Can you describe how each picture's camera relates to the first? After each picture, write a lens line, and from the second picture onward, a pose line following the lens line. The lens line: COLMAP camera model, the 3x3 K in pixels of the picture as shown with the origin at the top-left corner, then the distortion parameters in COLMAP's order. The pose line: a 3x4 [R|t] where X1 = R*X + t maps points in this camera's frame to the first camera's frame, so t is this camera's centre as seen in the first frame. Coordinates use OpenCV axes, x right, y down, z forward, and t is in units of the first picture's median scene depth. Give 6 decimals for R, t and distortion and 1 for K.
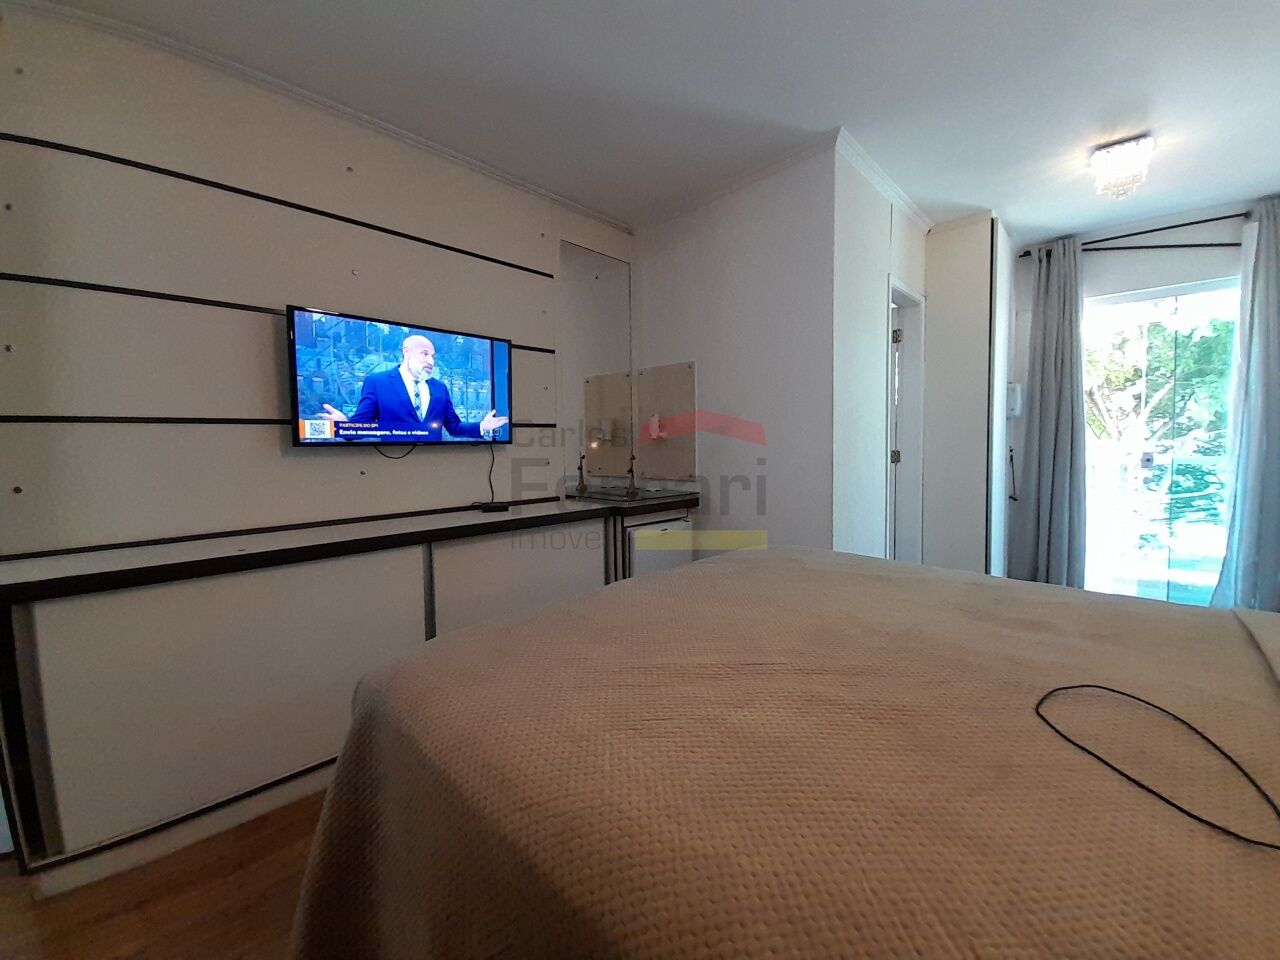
lens RADIAL K [[512.8, 0, 640.0], [0, 512.8, 480.0], [0, 0, 1]] dist [0.000619, 0.000180]
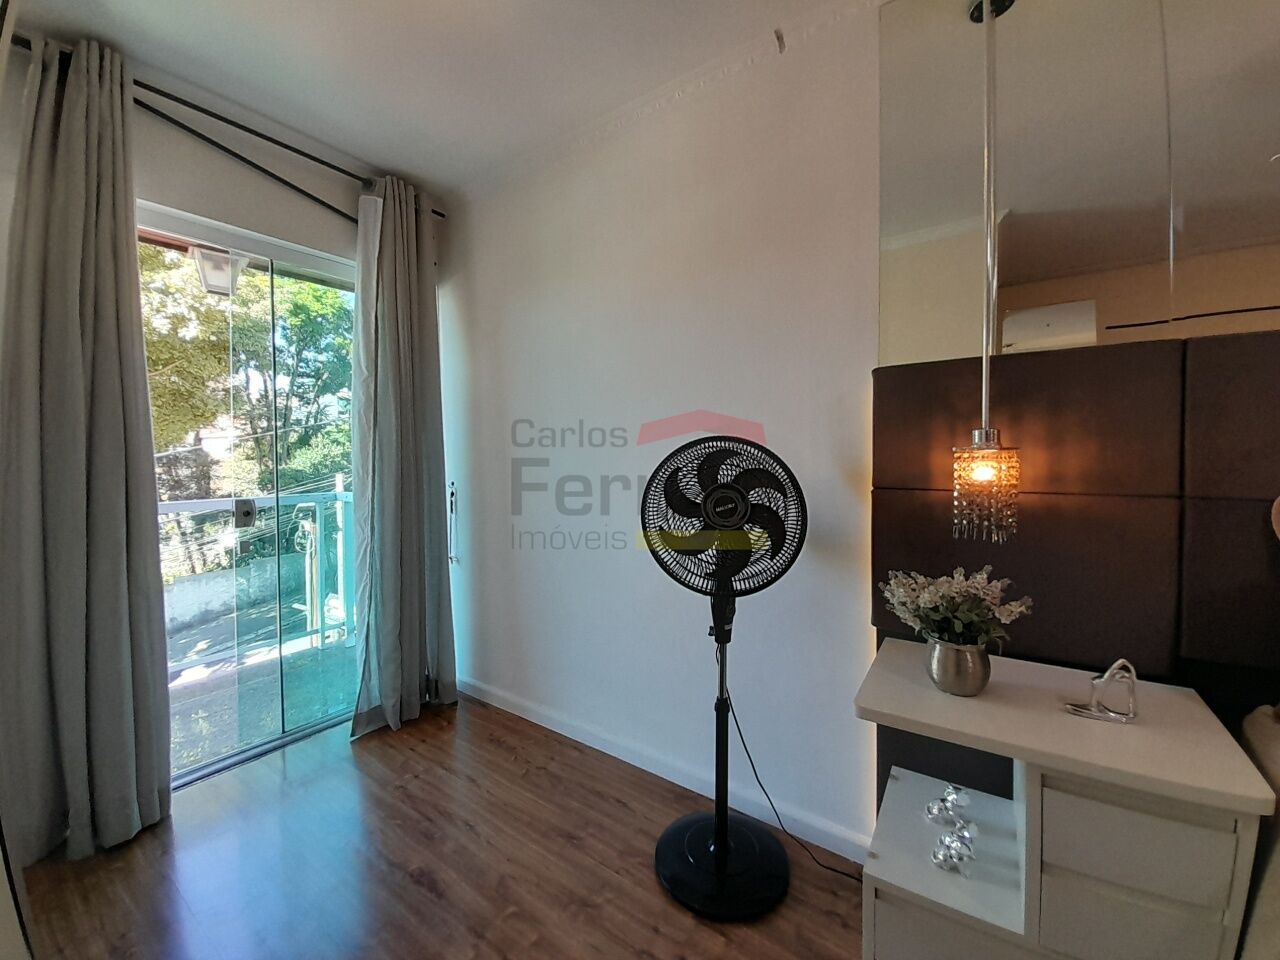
lens RADIAL K [[512.8, 0, 640.0], [0, 512.8, 480.0], [0, 0, 1]] dist [0.000619, 0.000180]
pose [[0.080934, -0.125582, 0.988776, 0.399775], [-0.097247, 0.986303, 0.133227, -0.215529], [-0.991964, -0.106938, 0.067613, 0.482736]]
